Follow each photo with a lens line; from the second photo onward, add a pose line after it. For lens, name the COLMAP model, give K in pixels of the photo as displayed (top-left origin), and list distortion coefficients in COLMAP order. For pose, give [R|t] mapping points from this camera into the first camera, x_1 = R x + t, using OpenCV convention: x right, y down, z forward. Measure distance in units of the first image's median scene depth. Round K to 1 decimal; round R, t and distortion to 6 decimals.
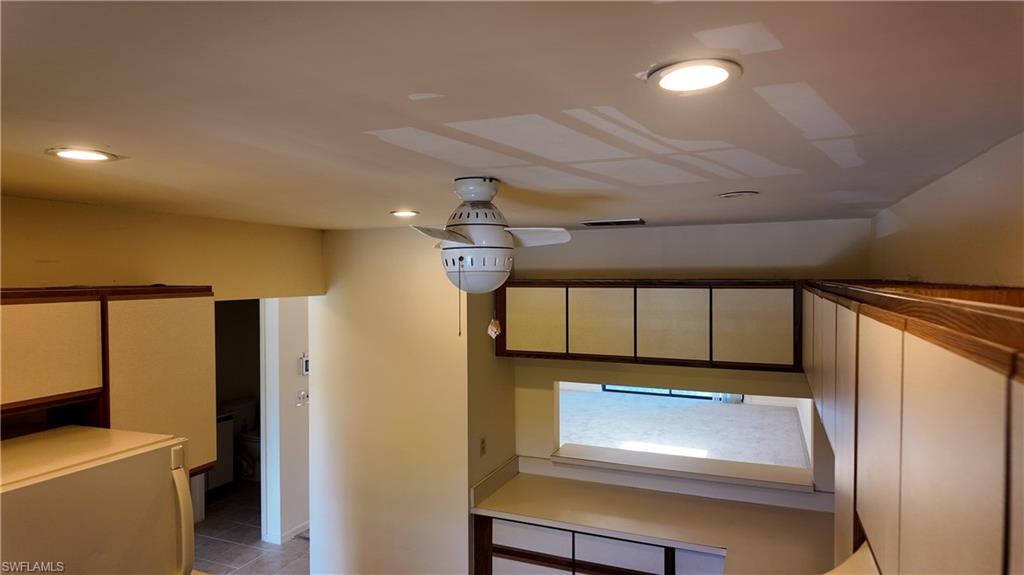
lens RADIAL K [[596.9, 0, 504.0], [0, 596.9, 282.8], [0, 0, 1]] dist [0.039060, -0.022000]
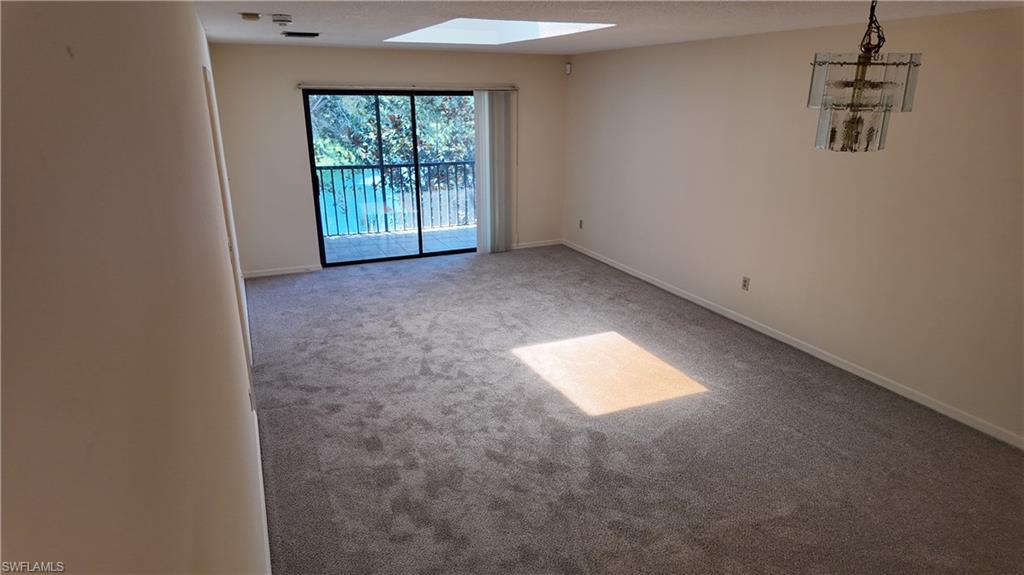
lens RADIAL K [[596.9, 0, 518.1], [0, 596.9, 285.8], [0, 0, 1]] dist [0.039060, -0.022000]
pose [[0.676949, -0.218485, 0.702855, -0.207941], [0.006717, 0.956721, 0.290931, 0.017657], [-0.736000, -0.192224, 0.649118, 0.578565]]
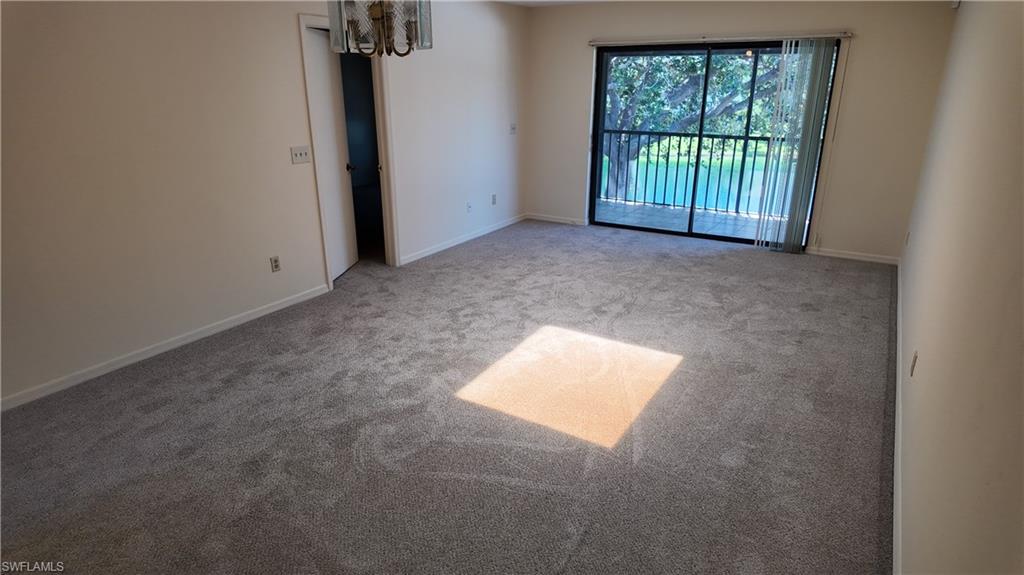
lens RADIAL K [[596.9, 0, 508.1], [0, 596.9, 286.5], [0, 0, 1]] dist [0.039060, -0.022000]
pose [[0.990065, 0.051451, -0.130860, 0.226707], [-0.007793, 0.949297, 0.314284, 0.052362], [0.140395, -0.310142, 0.940267, 0.463601]]
